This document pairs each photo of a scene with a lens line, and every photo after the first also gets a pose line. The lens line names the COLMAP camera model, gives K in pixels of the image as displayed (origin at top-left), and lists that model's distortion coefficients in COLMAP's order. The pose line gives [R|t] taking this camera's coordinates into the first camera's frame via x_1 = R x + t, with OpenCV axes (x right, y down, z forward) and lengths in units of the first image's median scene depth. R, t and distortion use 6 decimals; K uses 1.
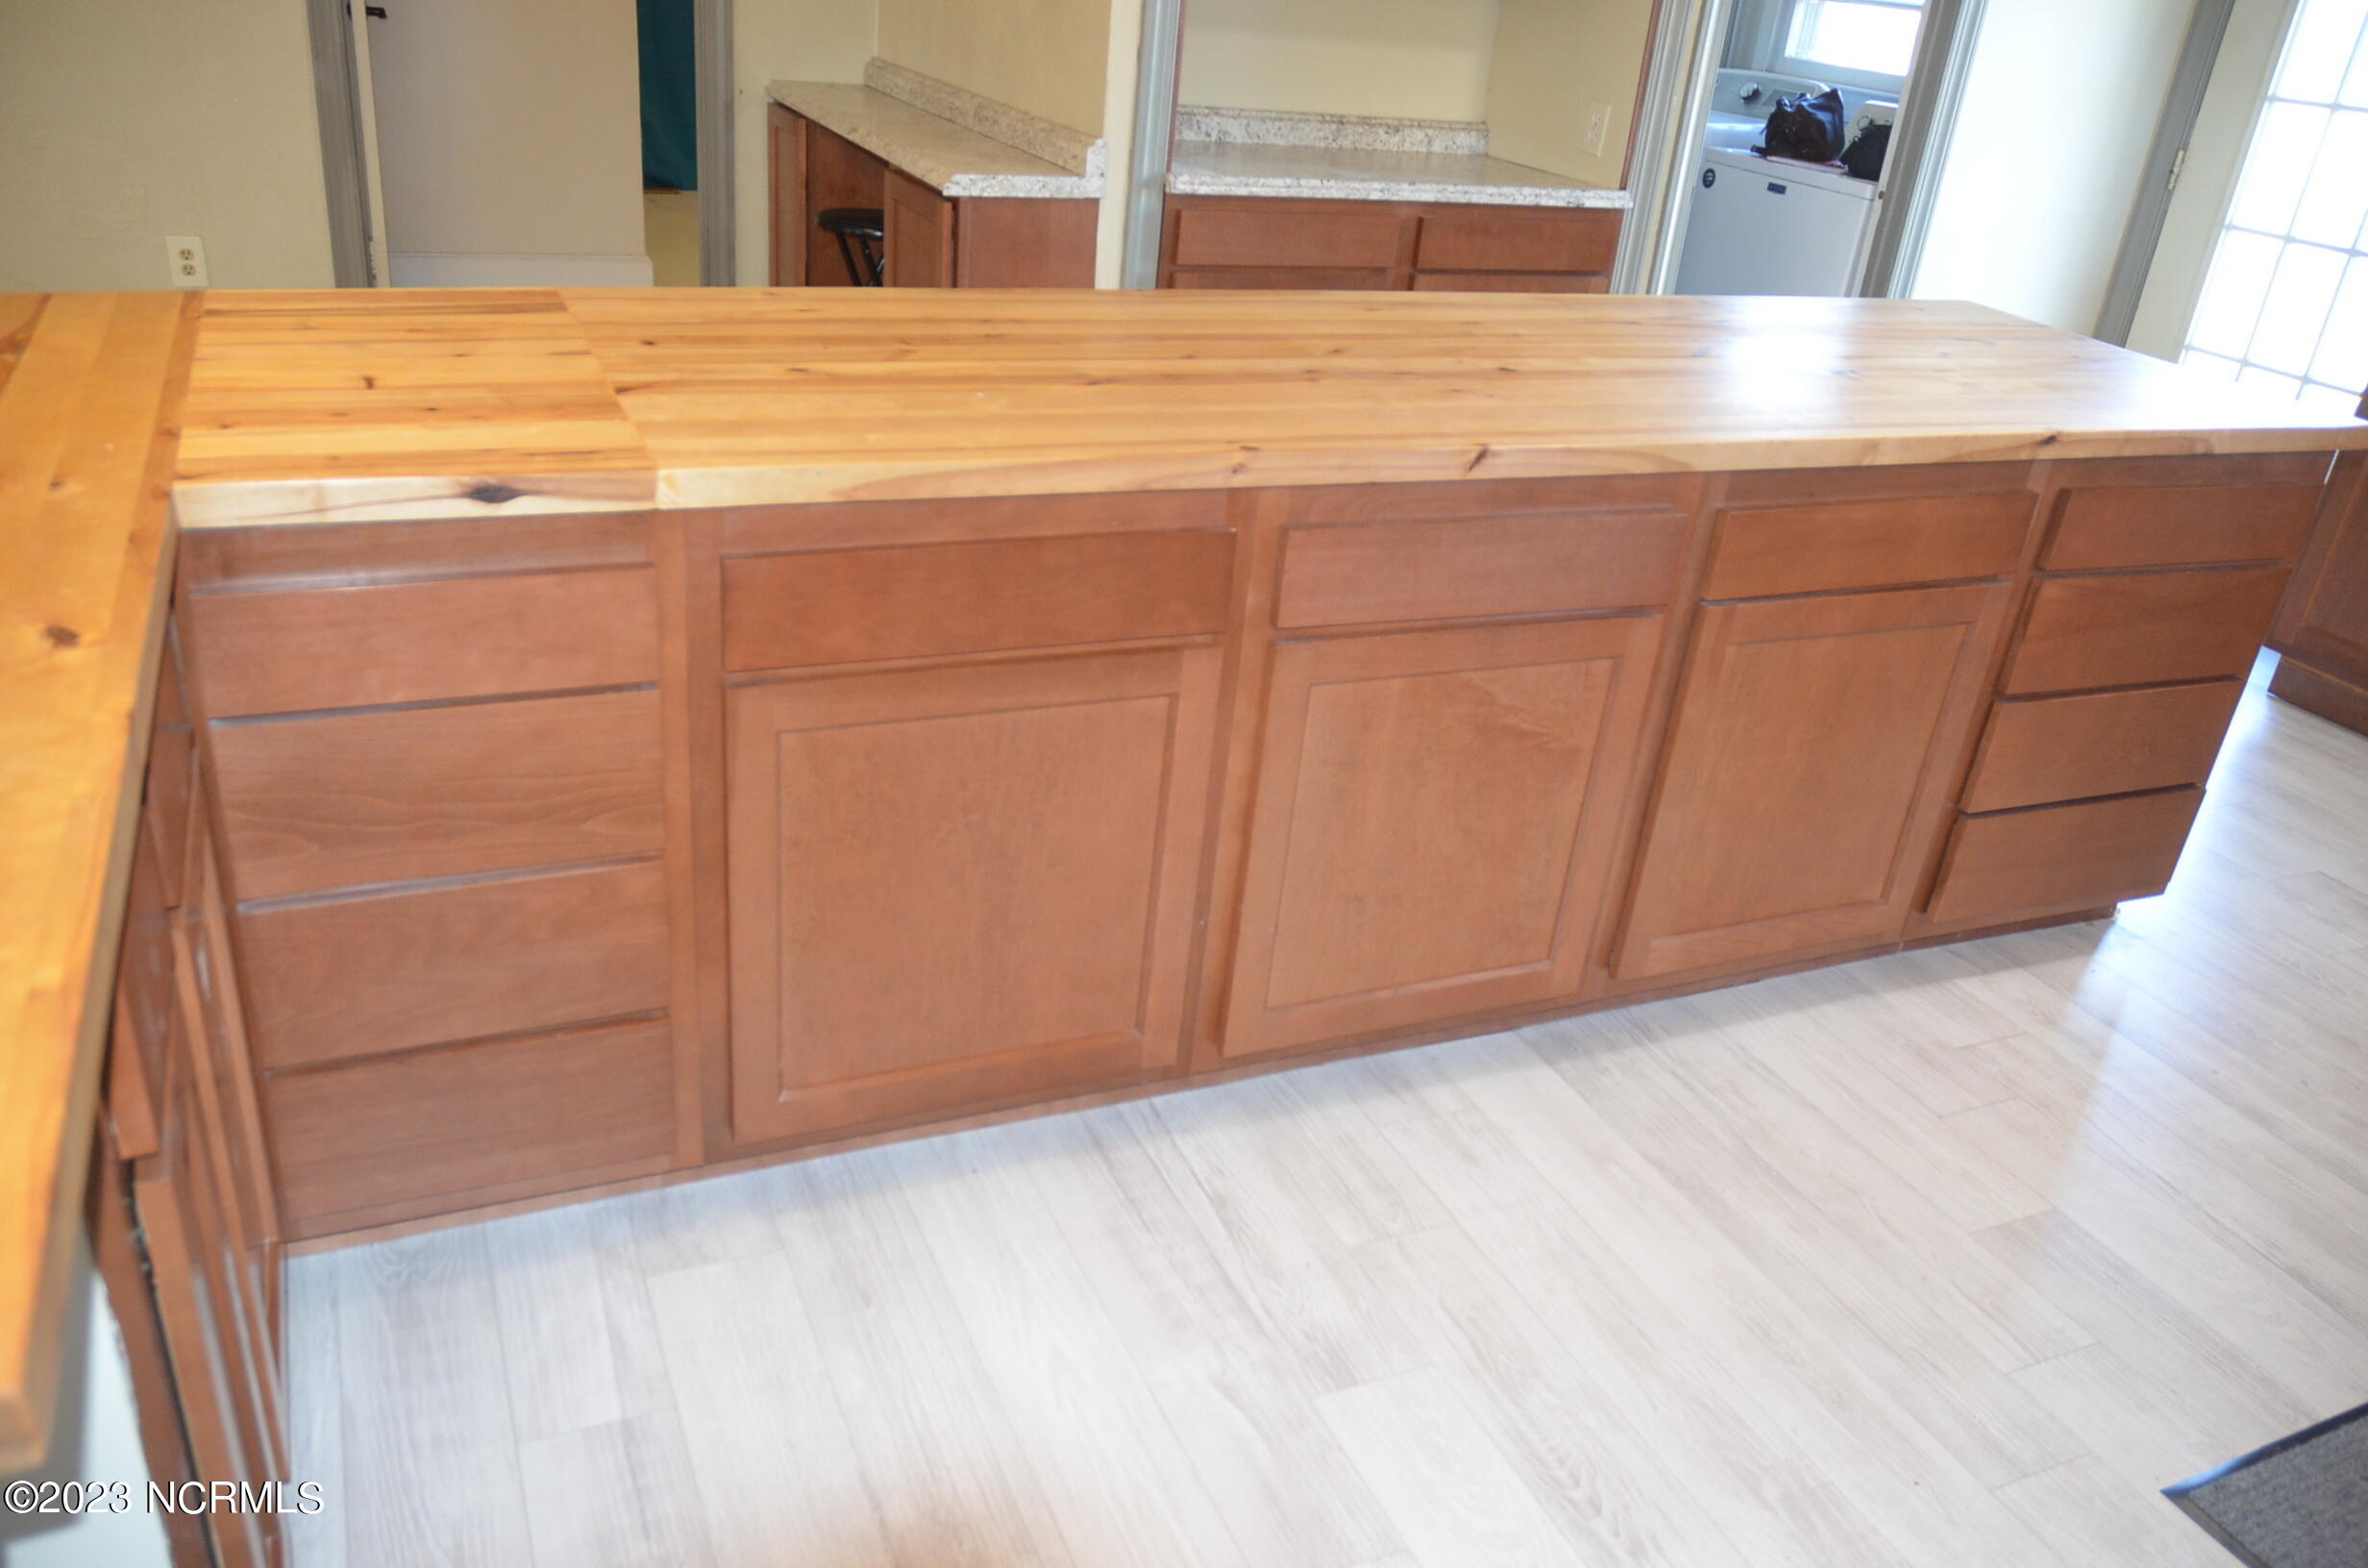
lens RADIAL K [[1787.3, 0, 1185.1], [0, 1787.3, 784.5], [0, 0, 1]] dist [-0.045640, 0.008023]
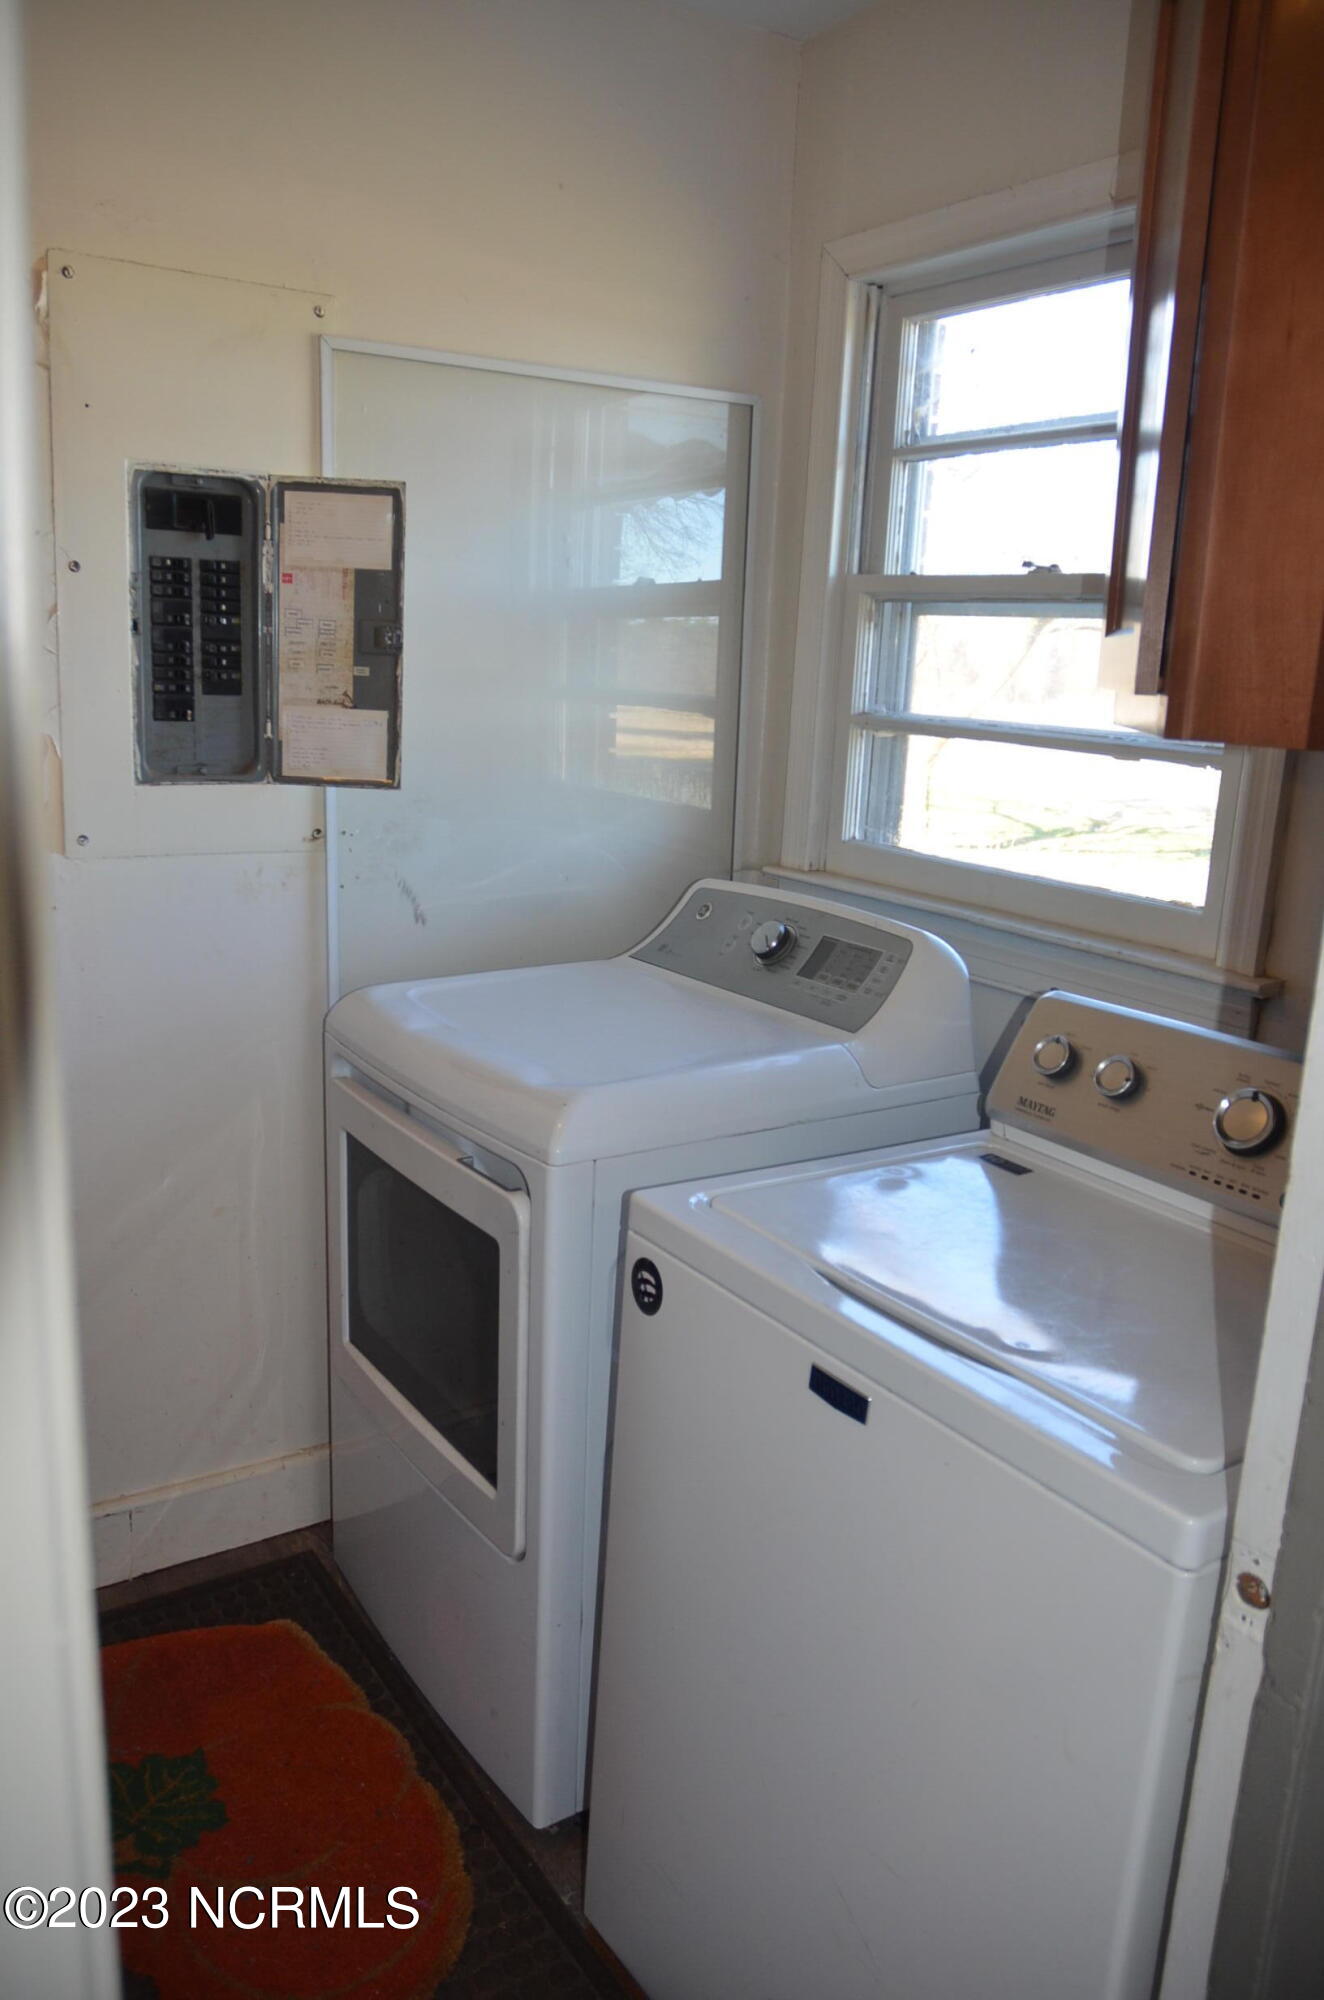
lens RADIAL K [[1509.8, 0, 660.7], [0, 1509.8, 1003.5], [0, 0, 1]] dist [-0.045640, 0.008023]
pose [[0.984498, -0.088998, 0.151136, 0.233311], [0.120748, 0.968897, -0.216004, -0.298454], [-0.127212, 0.230906, 0.964624, 0.638516]]
